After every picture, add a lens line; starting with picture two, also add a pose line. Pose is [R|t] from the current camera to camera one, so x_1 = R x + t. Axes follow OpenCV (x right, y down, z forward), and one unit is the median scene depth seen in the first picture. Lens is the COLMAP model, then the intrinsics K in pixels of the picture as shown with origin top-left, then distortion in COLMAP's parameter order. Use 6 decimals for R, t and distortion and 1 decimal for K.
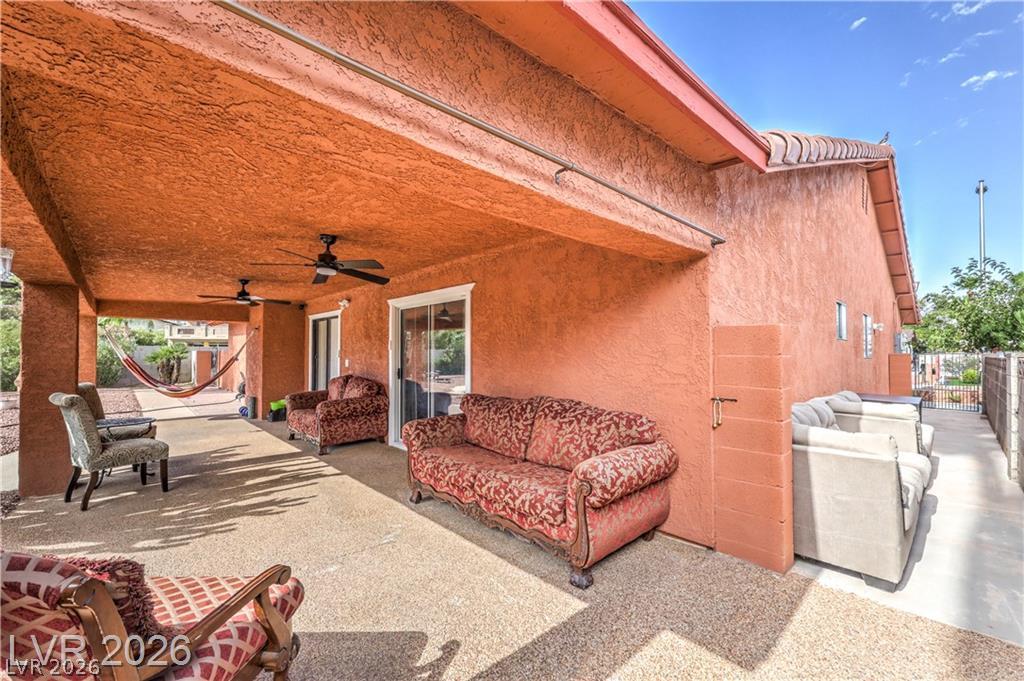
lens RADIAL K [[435.3, 0, 512.0], [0, 435.3, 340.5], [0, 0, 1]] dist [0.000257, 0.000030]
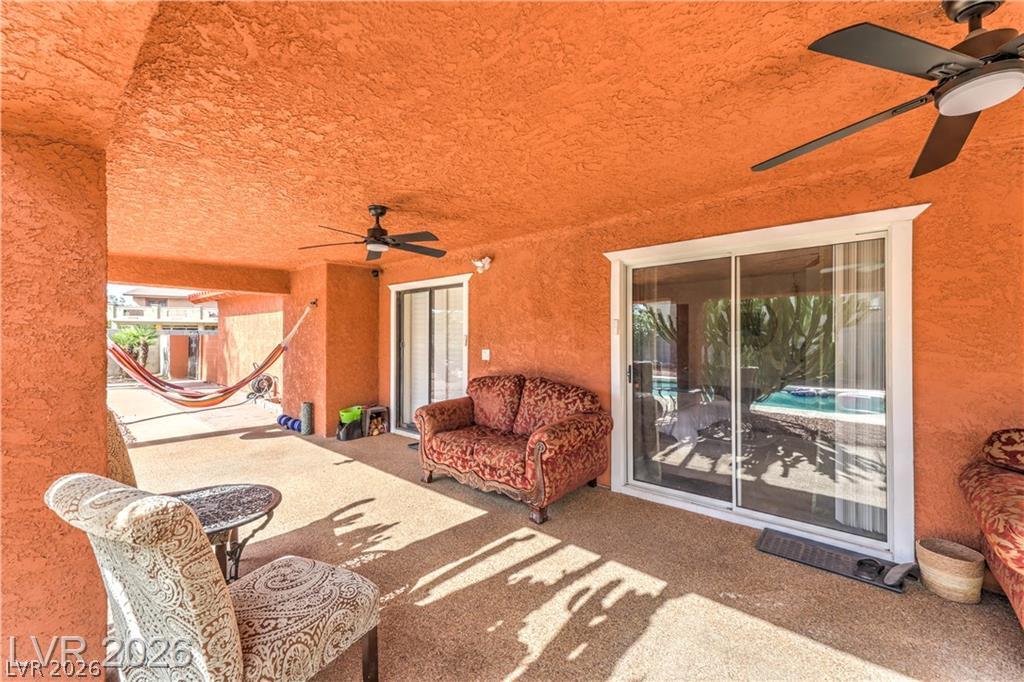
lens RADIAL K [[412.2, 0, 514.4], [0, 412.2, 328.1], [0, 0, 1]] dist [0.000847, 0.000116]
pose [[0.993097, -0.011479, 0.116733, -0.345437], [0.009057, 0.999733, 0.021263, -0.000785], [-0.116946, -0.020058, 0.992936, 0.313359]]
